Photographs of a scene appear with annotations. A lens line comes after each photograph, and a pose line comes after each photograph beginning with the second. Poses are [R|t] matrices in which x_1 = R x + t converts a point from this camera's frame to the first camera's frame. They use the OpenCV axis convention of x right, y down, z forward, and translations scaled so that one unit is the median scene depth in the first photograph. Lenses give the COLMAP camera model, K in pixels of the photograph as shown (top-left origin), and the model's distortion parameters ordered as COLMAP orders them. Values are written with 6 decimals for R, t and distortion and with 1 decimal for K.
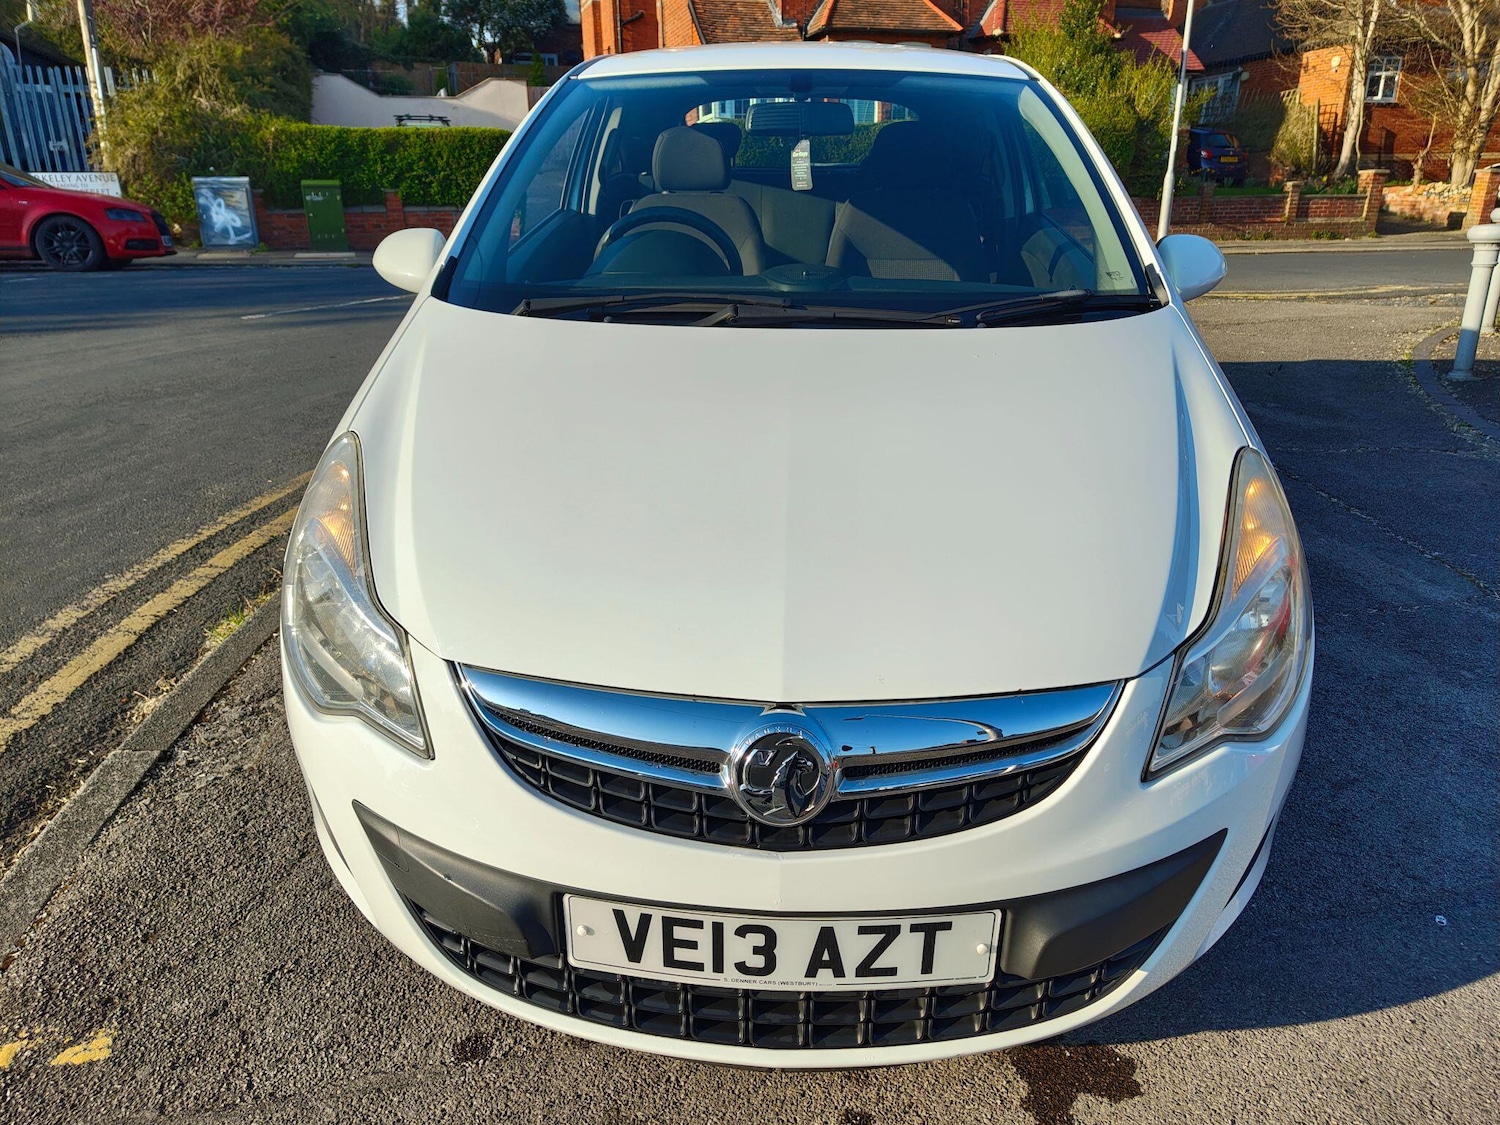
lens RADIAL K [[1010.6, 0, 750.0], [0, 1010.6, 562.5], [0, 0, 1]] dist [0.010137, -0.003001]
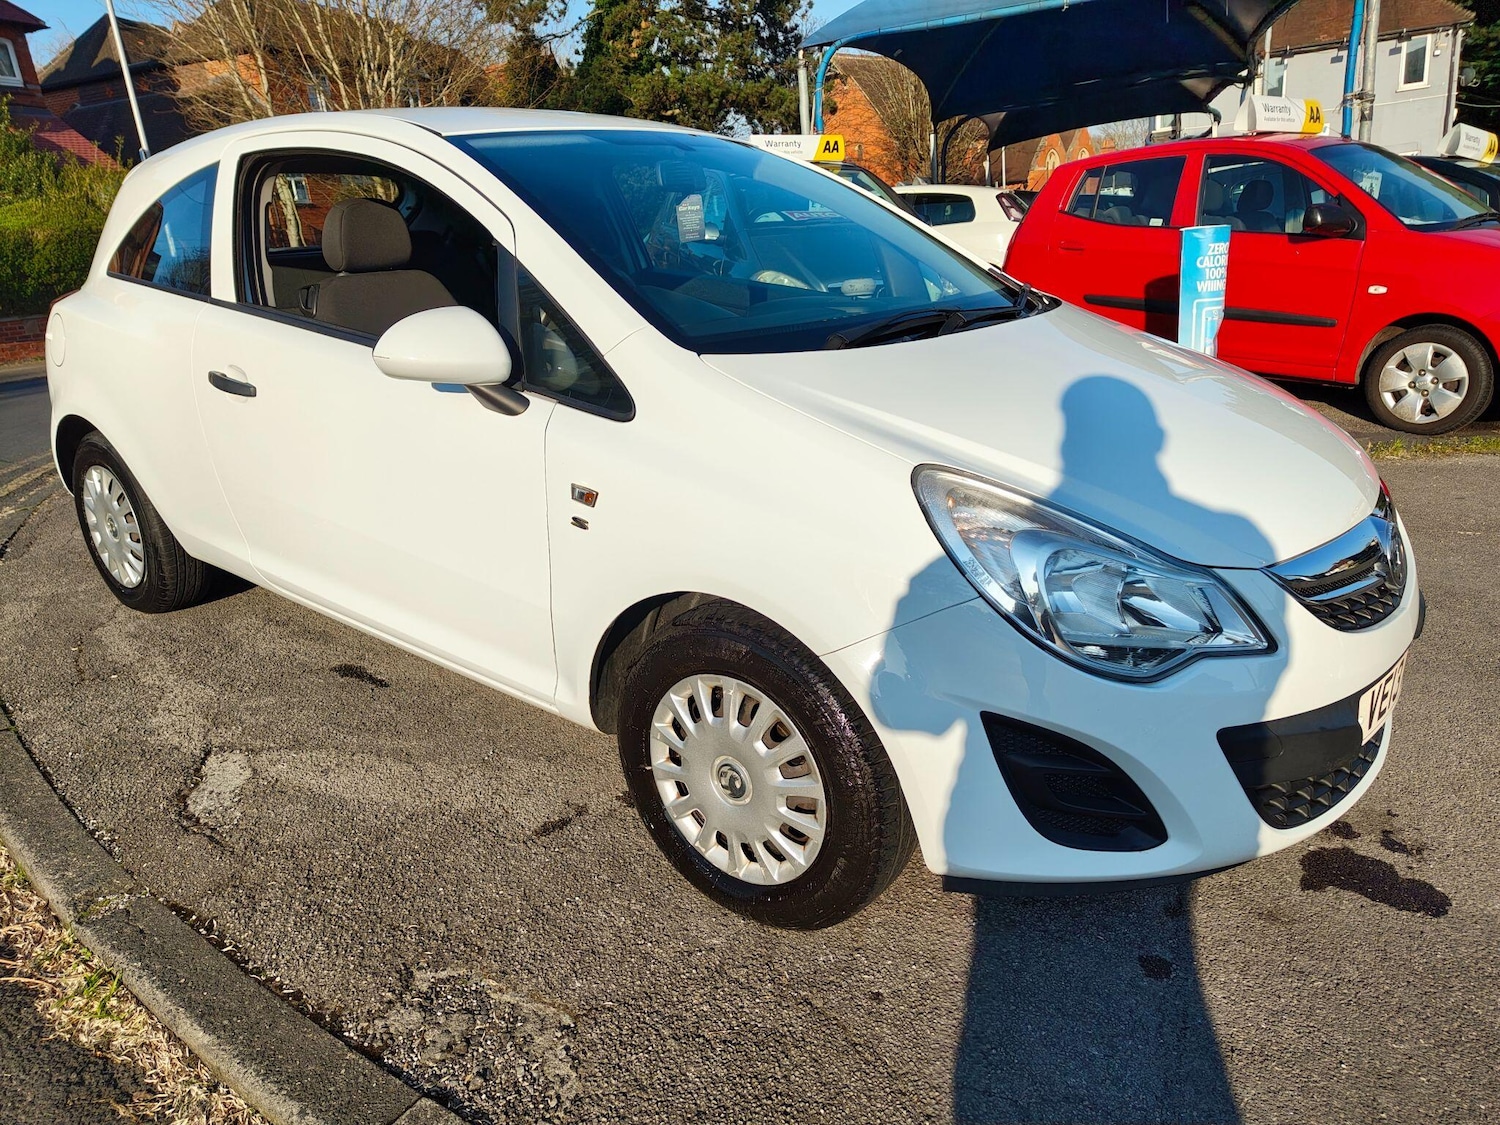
lens RADIAL K [[1014.4, 0, 759.9], [0, 1014.4, 579.1], [0, 0, 1]] dist [0.014330, -0.002278]
pose [[0.603278, -0.289971, 0.742949, -1.573126], [0.346644, 0.934302, 0.083179, -0.199144], [-0.718258, 0.207359, 0.664160, 0.618977]]
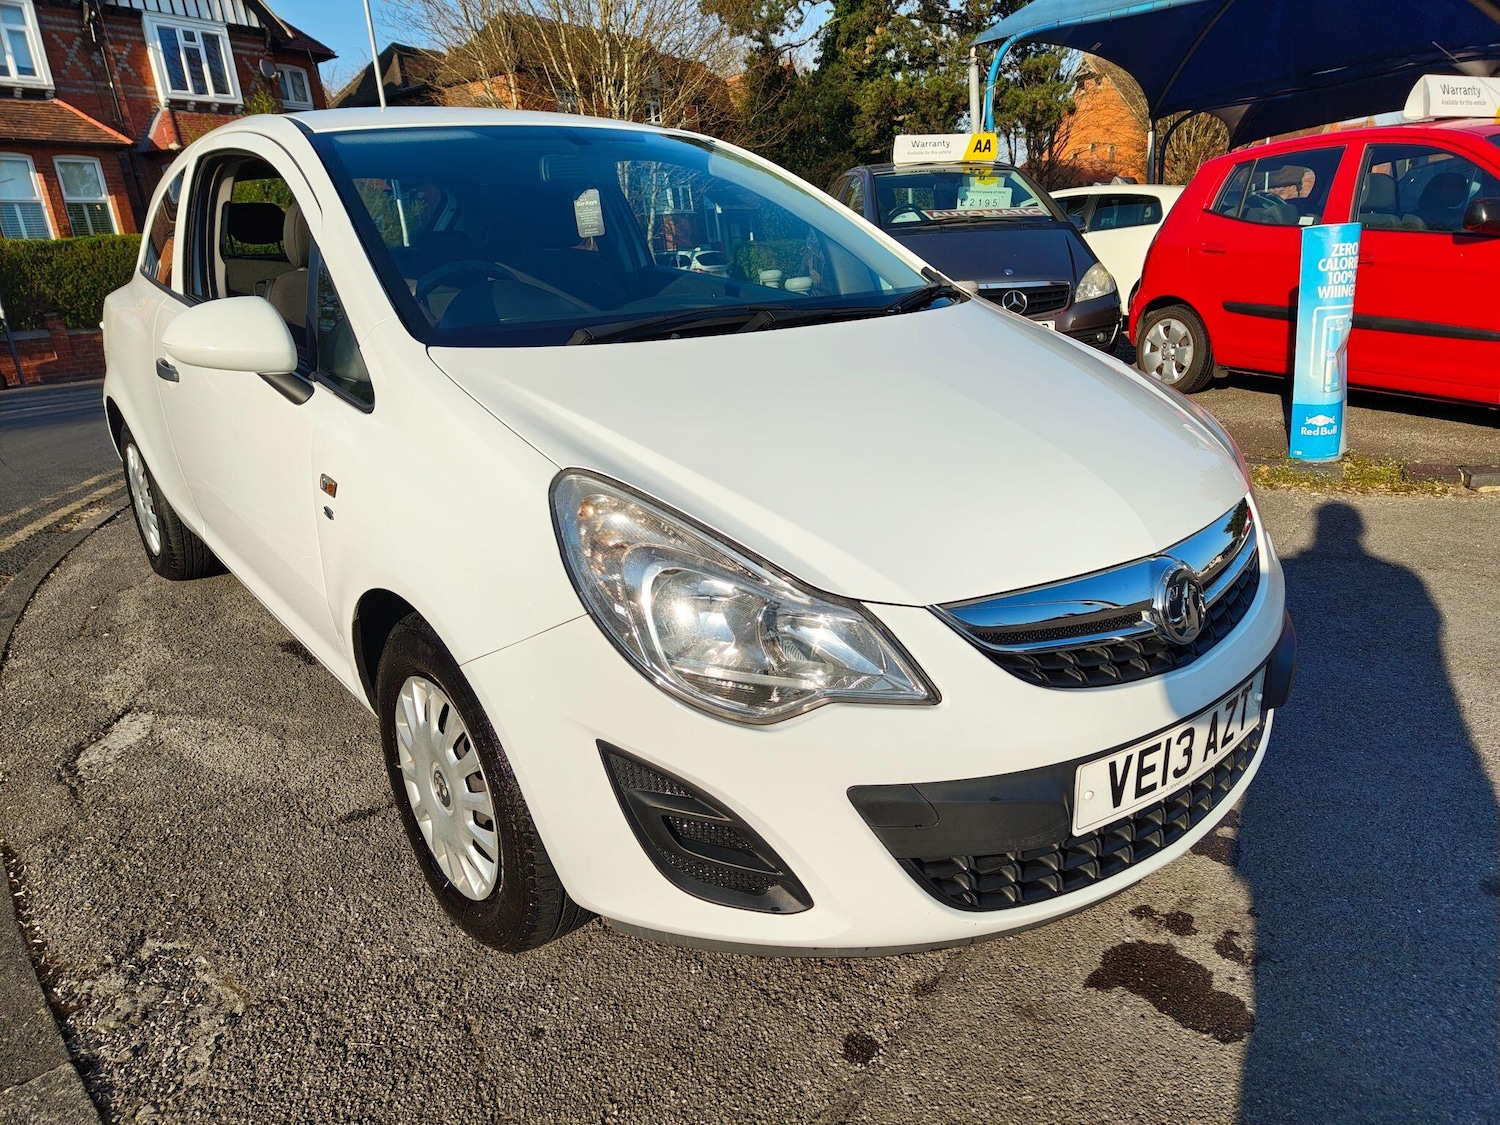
lens RADIAL K [[1016.9, 0, 740.9], [0, 1016.9, 577.9], [0, 0, 1]] dist [0.014649, -0.003192]
pose [[0.759894, -0.239323, 0.604389, -1.080229], [0.292277, 0.956268, 0.011180, 0.000820], [-0.580633, 0.168153, 0.796611, 0.263716]]
